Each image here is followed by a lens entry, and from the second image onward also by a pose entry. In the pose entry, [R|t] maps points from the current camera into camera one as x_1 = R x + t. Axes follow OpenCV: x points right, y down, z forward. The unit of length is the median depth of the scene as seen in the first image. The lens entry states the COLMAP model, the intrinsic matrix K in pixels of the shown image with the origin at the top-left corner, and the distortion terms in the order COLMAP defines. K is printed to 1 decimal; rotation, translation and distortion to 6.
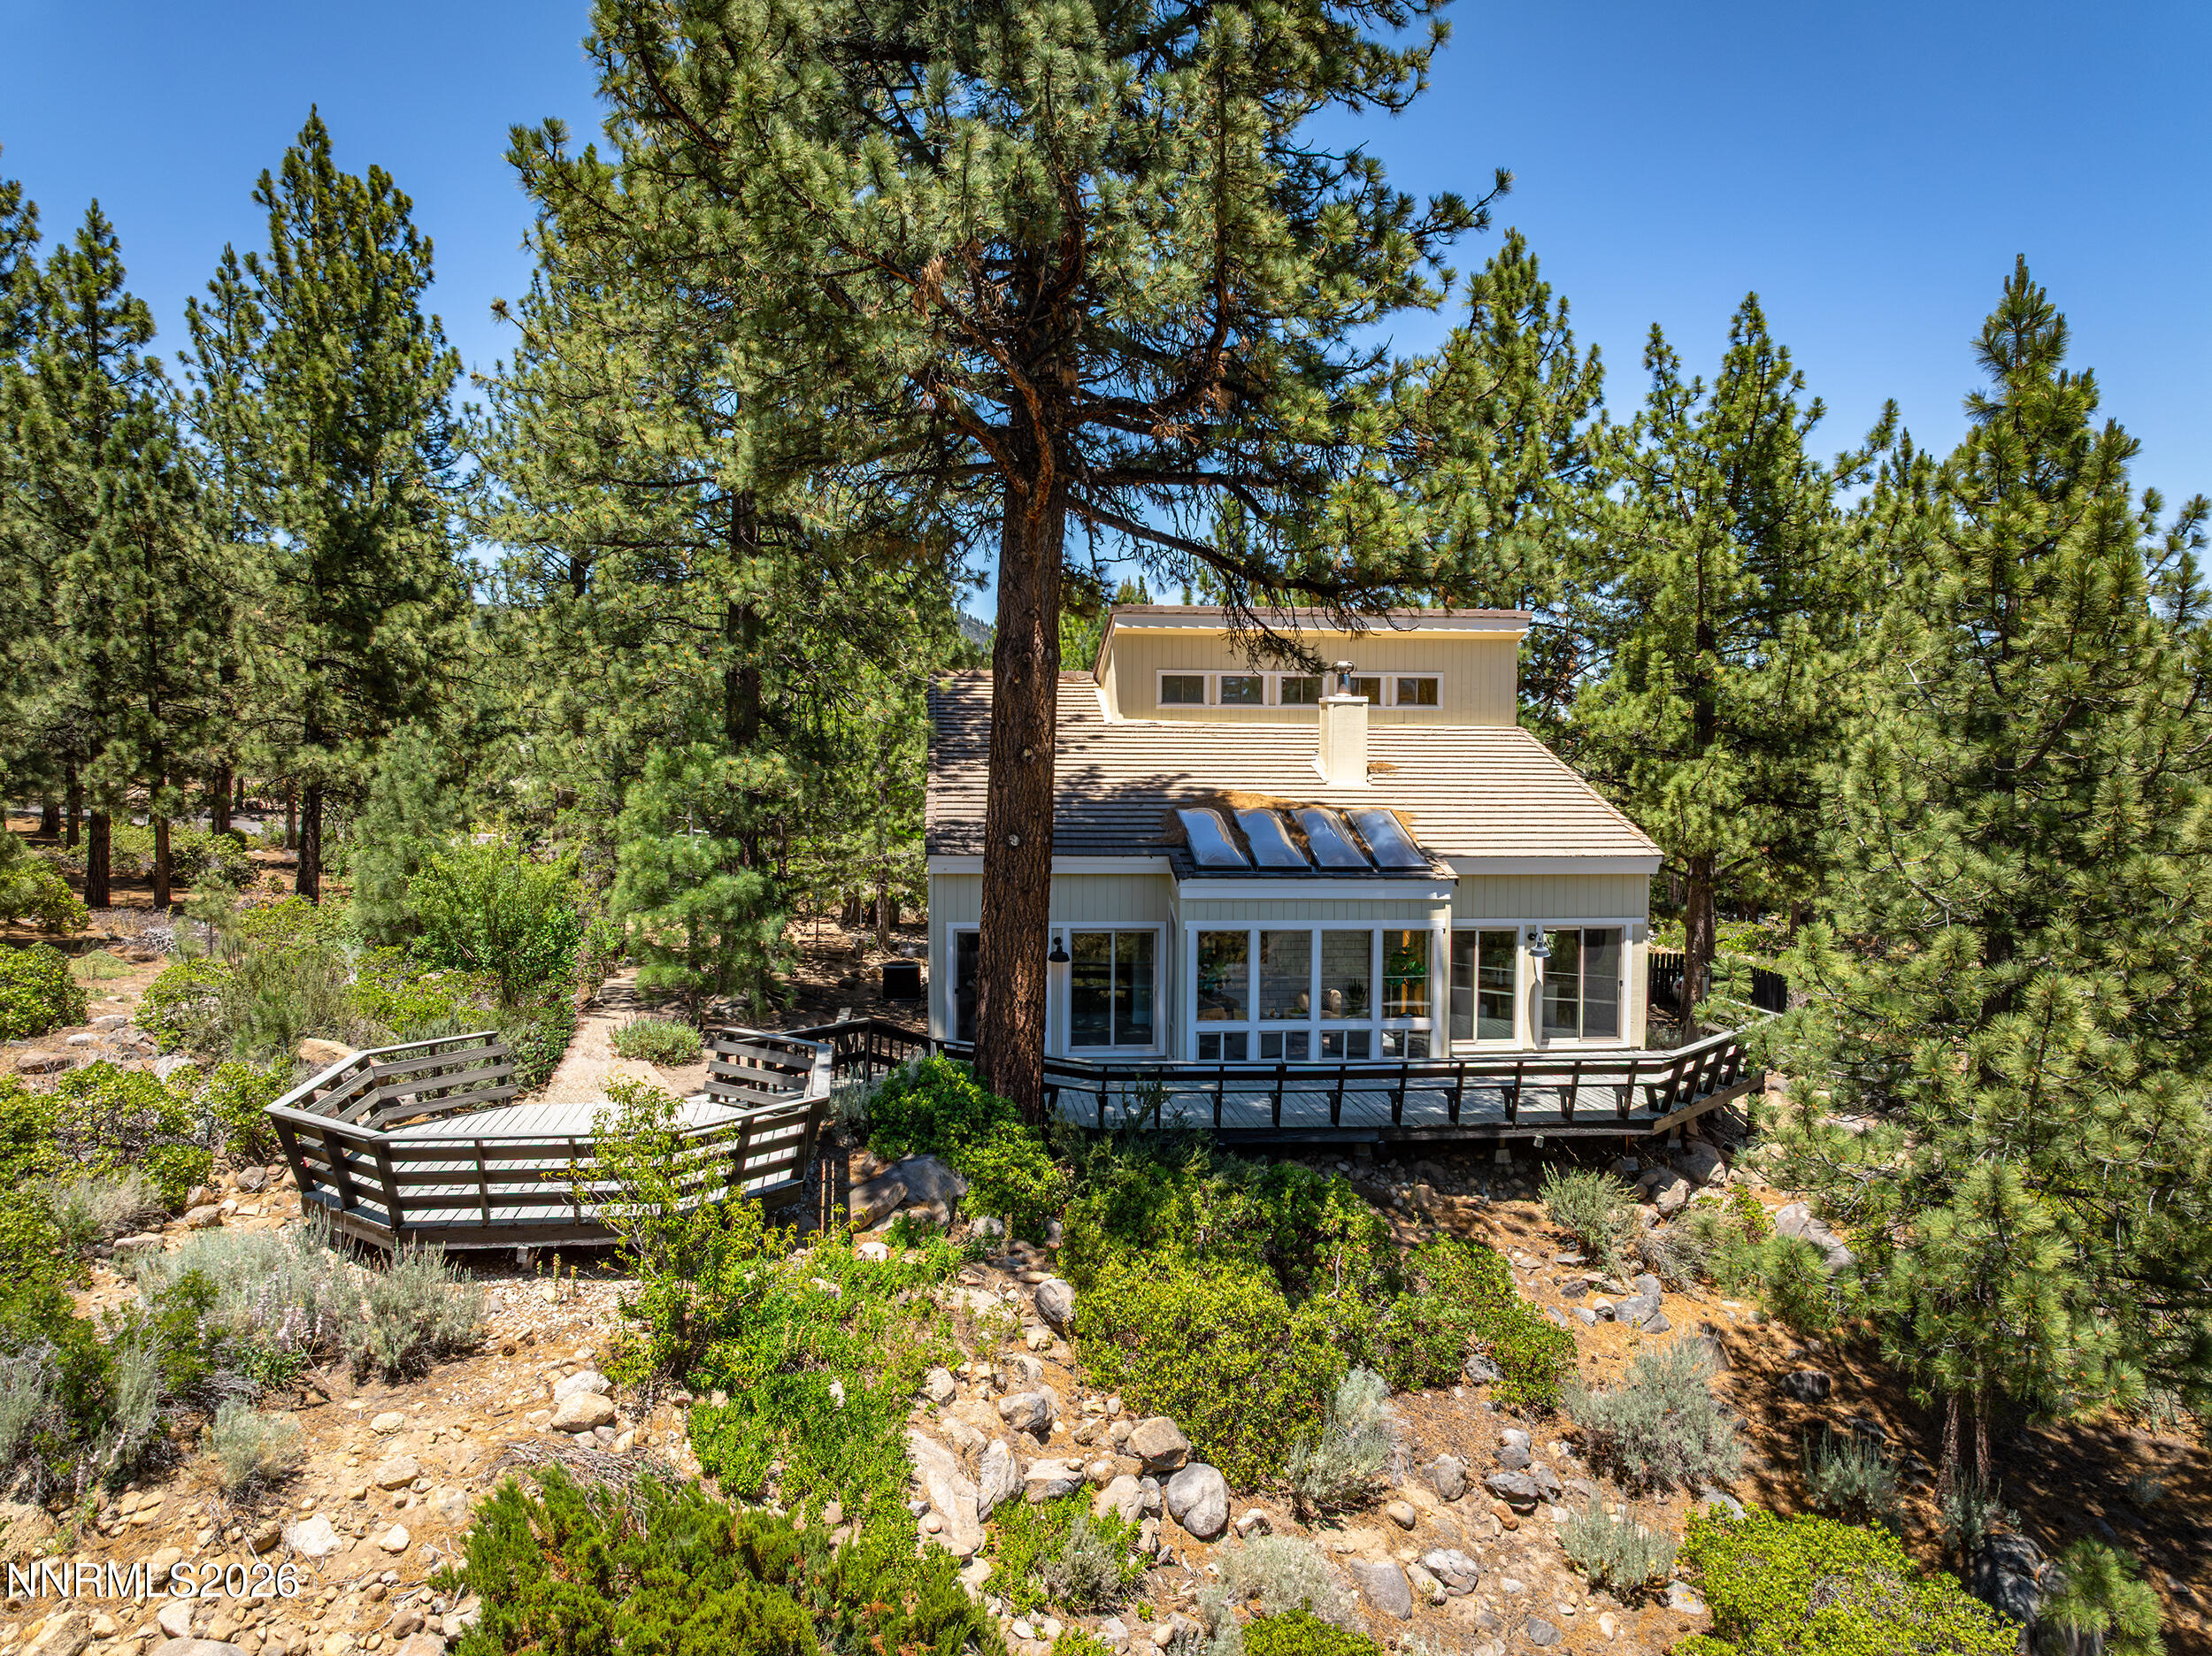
lens RADIAL K [[1562.9, 0, 1106.0], [0, 1562.9, 828.0], [0, 0, 1]] dist [-0.032573, 0.016174]
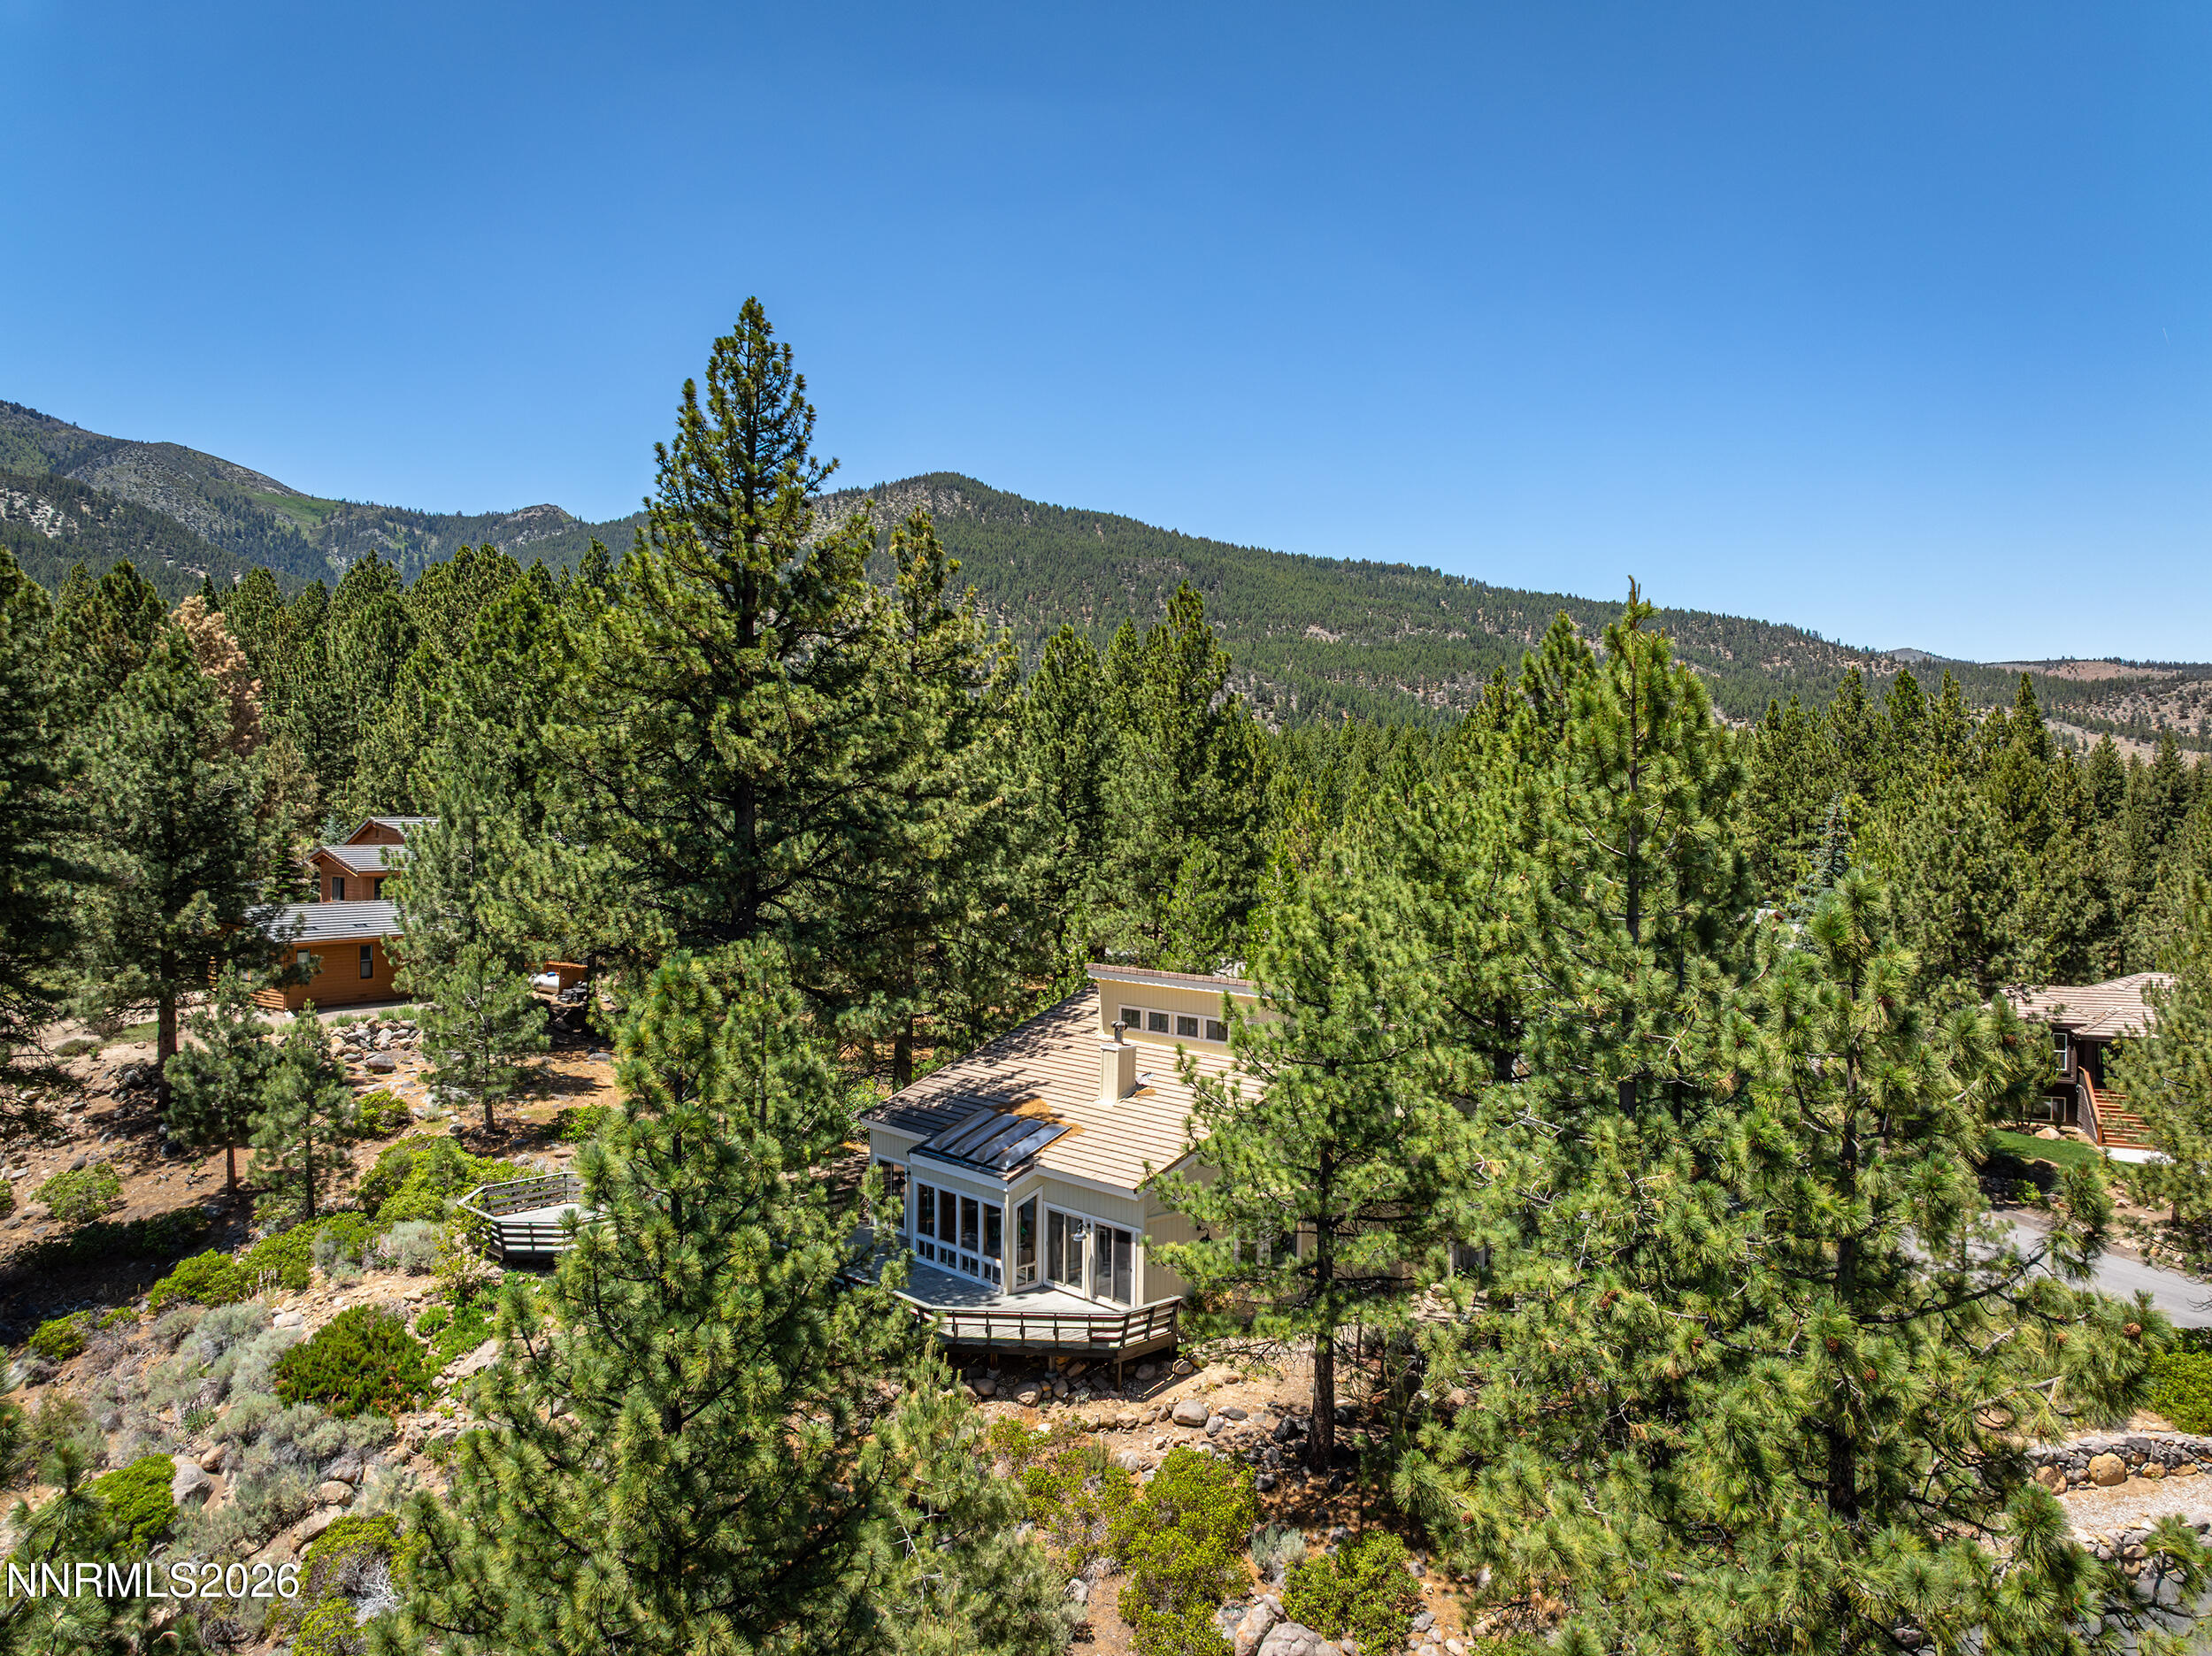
lens RADIAL K [[1562.9, 0, 1106.0], [0, 1562.9, 828.0], [0, 0, 1]] dist [-0.032573, 0.016174]
pose [[0.589800, 0.004019, -0.807539, 1.610311], [-0.036748, 0.999085, -0.021868, -0.306545], [0.806713, 0.042573, 0.589408, 0.093978]]
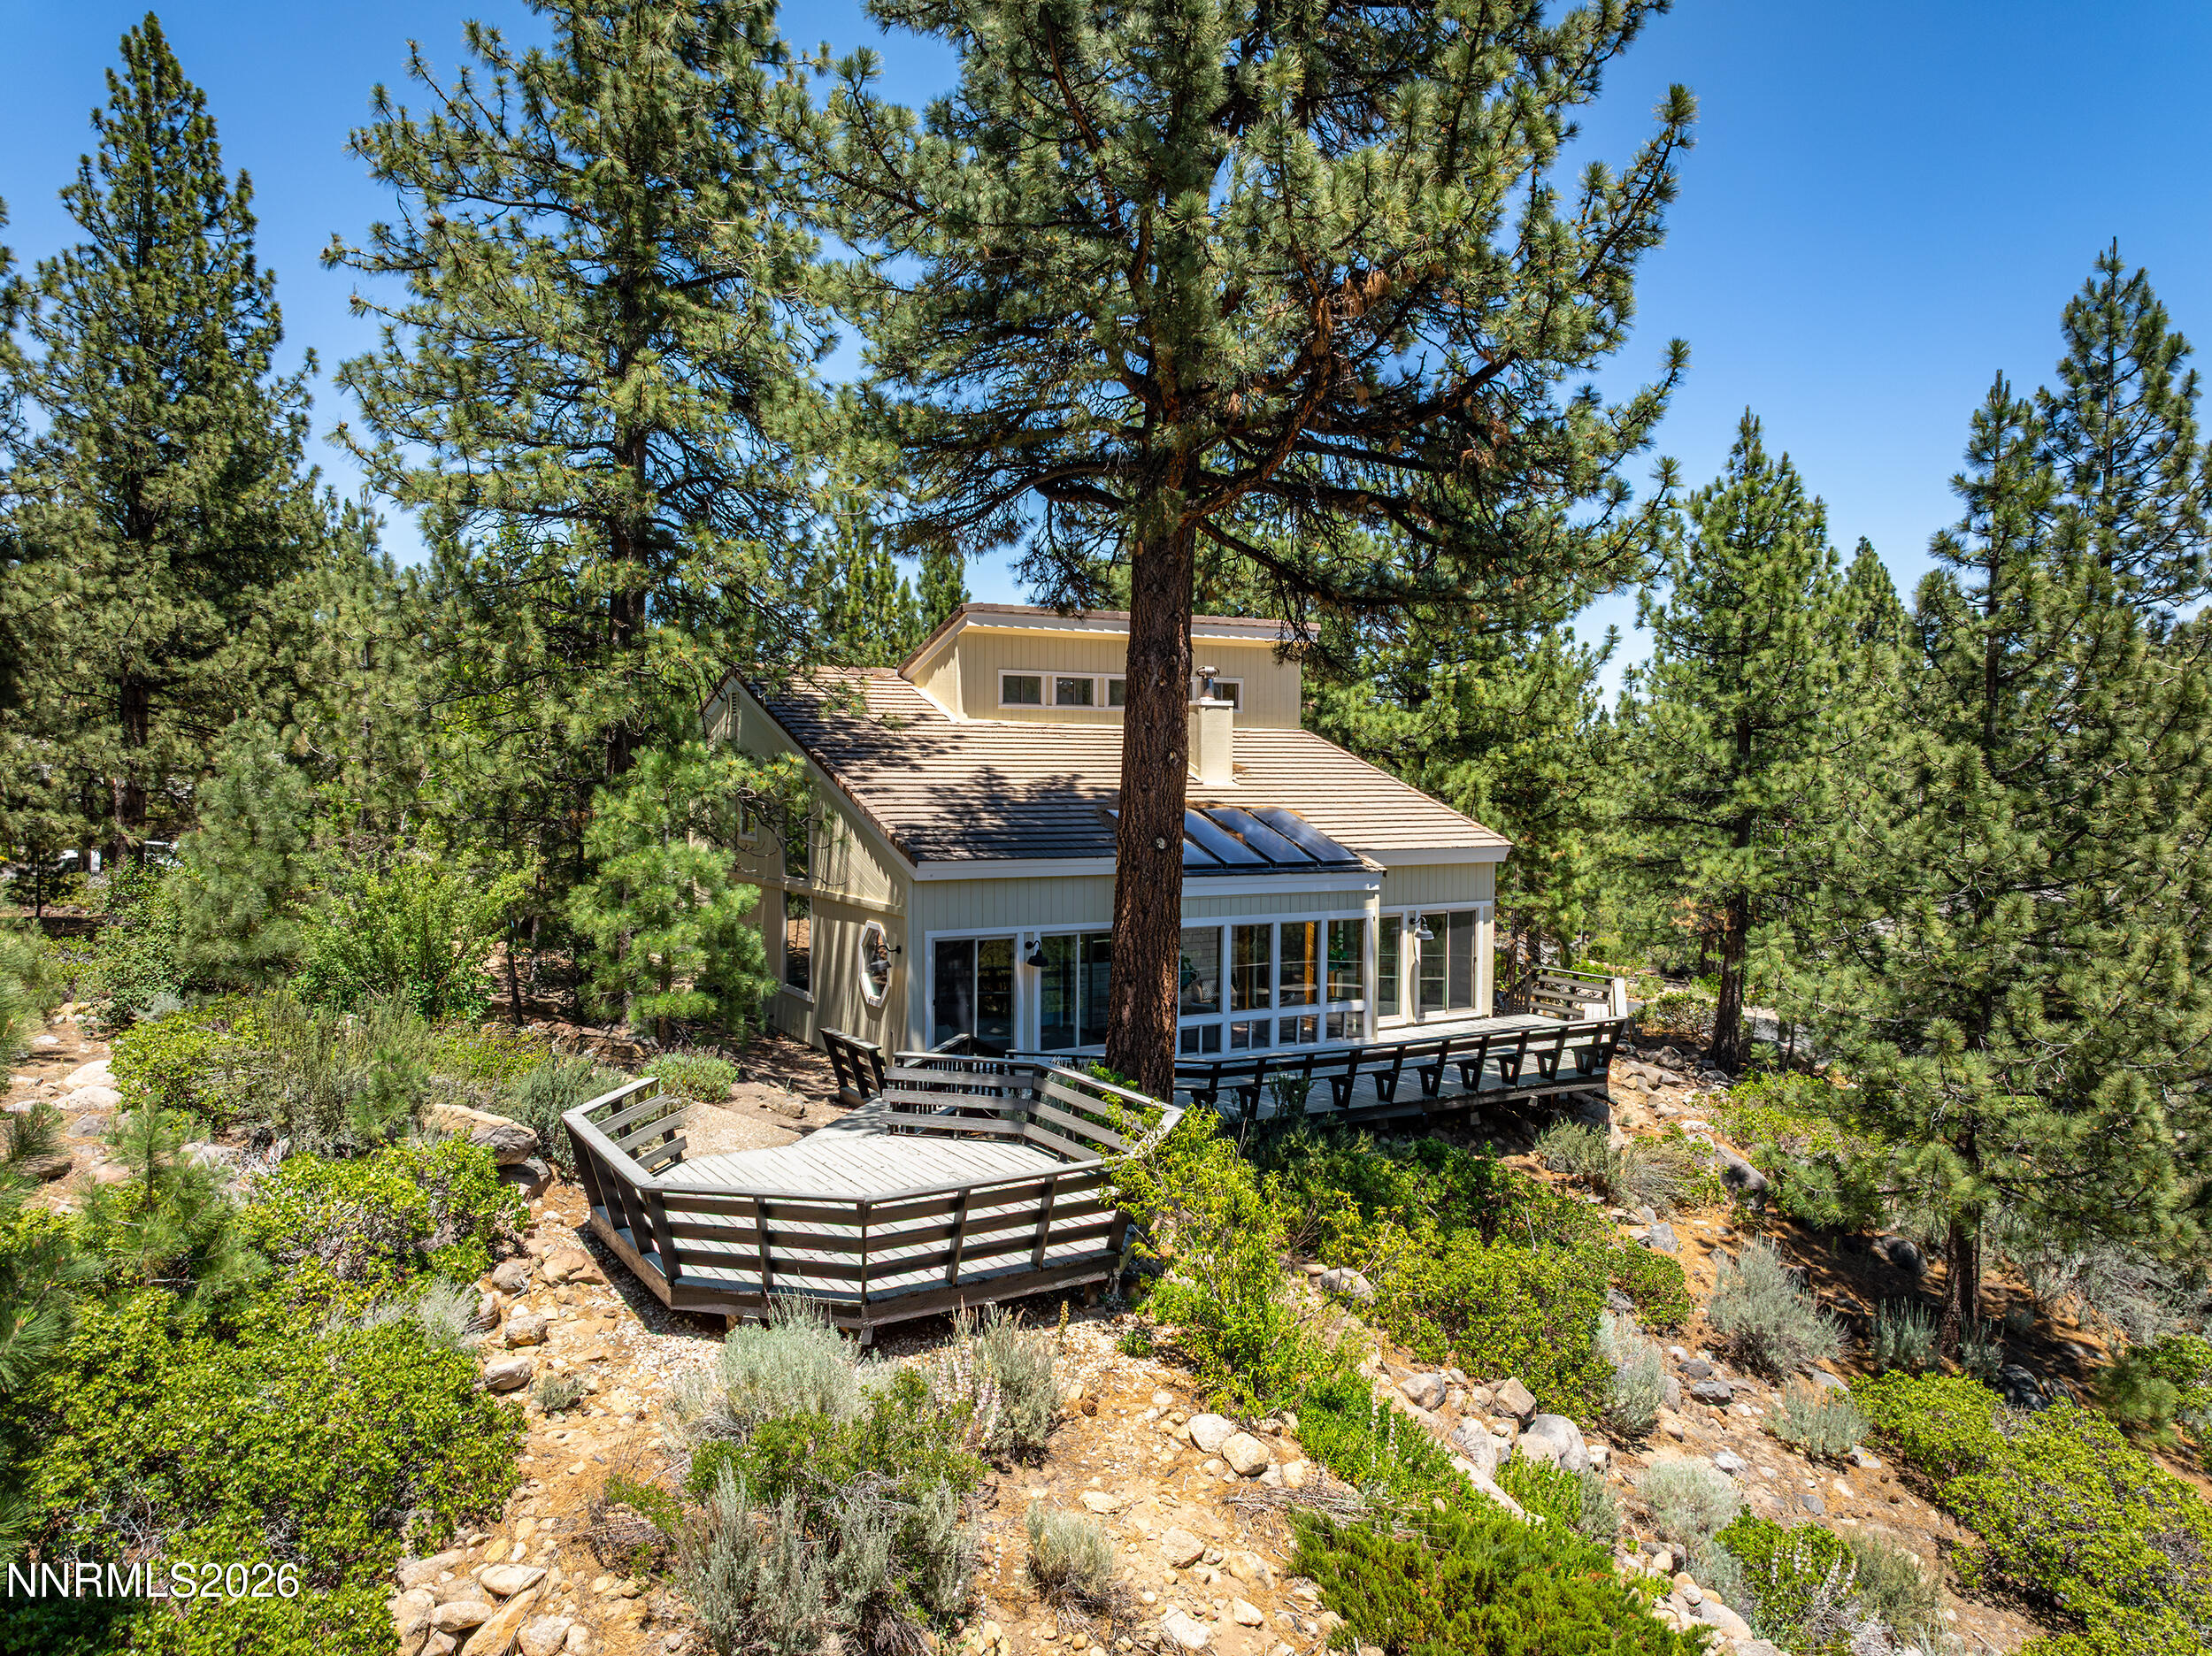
lens RADIAL K [[1562.9, 0, 1106.0], [0, 1562.9, 828.0], [0, 0, 1]] dist [-0.032573, 0.016174]
pose [[0.914226, -0.018204, 0.404795, -0.391630], [0.017875, 0.999830, 0.004592, -0.005622], [-0.404810, 0.003037, 0.914396, 0.081478]]
